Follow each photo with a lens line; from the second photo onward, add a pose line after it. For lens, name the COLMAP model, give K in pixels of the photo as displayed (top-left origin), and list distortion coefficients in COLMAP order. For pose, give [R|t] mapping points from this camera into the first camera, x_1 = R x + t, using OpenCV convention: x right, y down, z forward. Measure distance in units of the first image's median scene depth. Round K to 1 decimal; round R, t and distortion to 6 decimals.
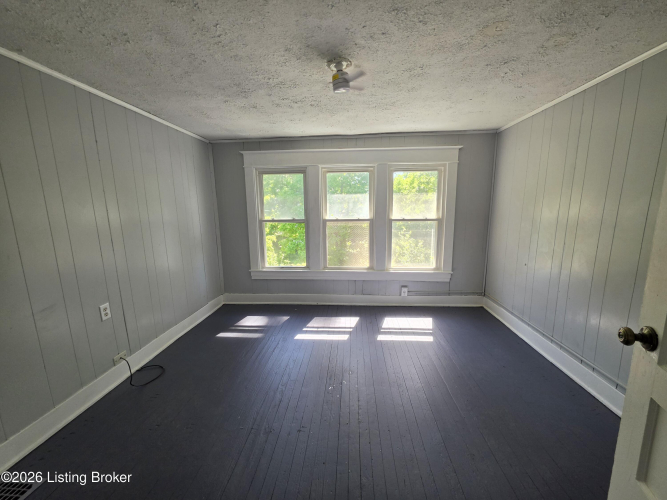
lens RADIAL K [[268.1, 0, 329.6], [0, 268.1, 252.4], [0, 0, 1]] dist [-0.008955, 0.000112]
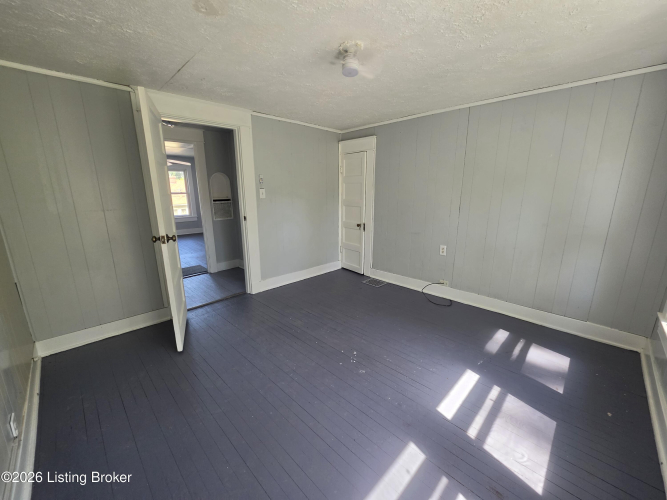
lens RADIAL K [[268.1, 0, 329.6], [0, 268.1, 252.4], [0, 0, 1]] dist [-0.008955, 0.000112]
pose [[-0.647310, 0.197888, -0.736091, 0.534247], [-0.112770, 0.930221, 0.349245, -0.169643], [0.753839, 0.309079, -0.579825, 0.949124]]
